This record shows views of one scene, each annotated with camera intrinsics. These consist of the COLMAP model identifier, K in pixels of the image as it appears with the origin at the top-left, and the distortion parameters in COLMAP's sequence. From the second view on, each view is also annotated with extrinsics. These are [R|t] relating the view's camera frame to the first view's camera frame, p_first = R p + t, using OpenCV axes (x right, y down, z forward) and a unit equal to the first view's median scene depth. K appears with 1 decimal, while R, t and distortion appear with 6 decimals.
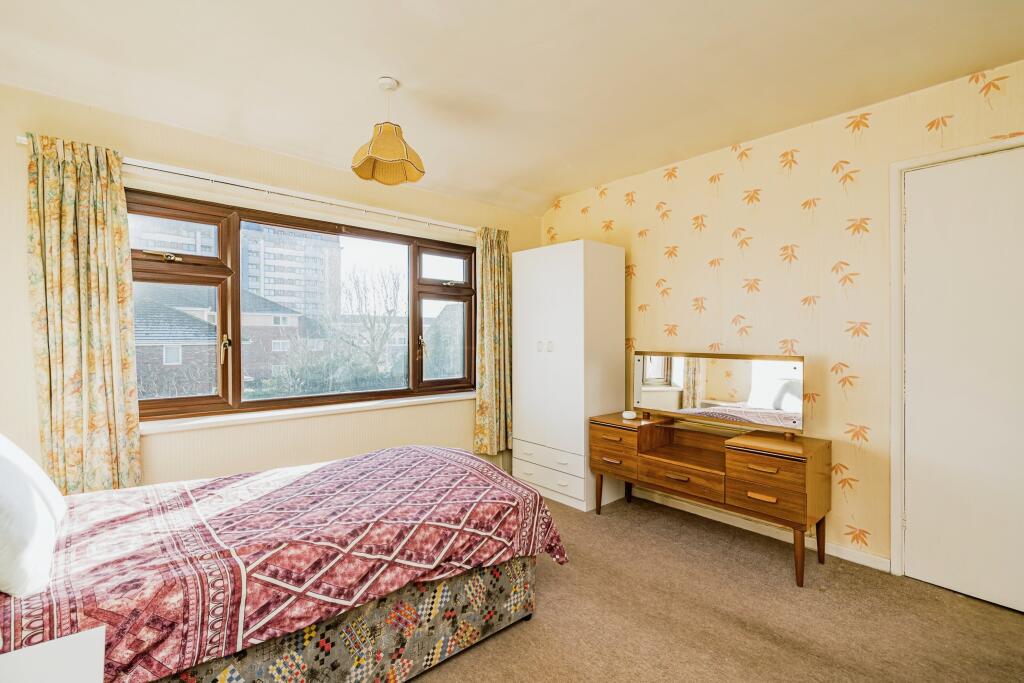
lens RADIAL K [[457.4, 0, 512.0], [0, 457.4, 341.5], [0, 0, 1]] dist [-0.000351, 0.000278]
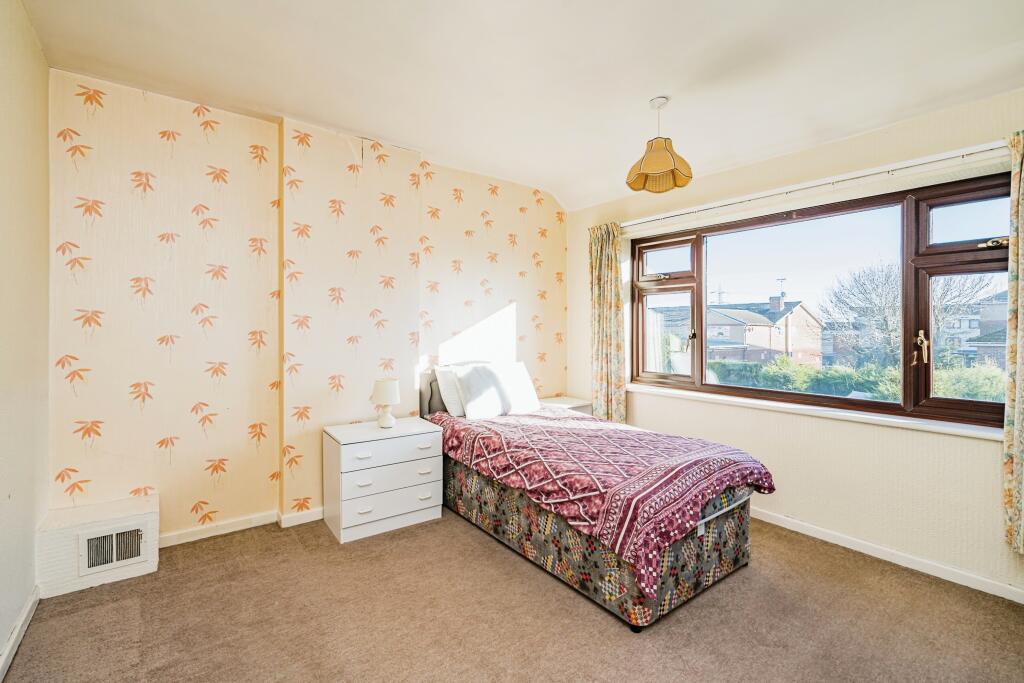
lens RADIAL K [[465.7, 0, 506.2], [0, 465.7, 334.7], [0, 0, 1]] dist [-0.002616, 0.000700]
pose [[-0.081552, 0.008743, -0.996631, 1.107171], [-0.017673, 0.999792, 0.010217, -0.005441], [0.996512, 0.018447, -0.081381, 0.890306]]
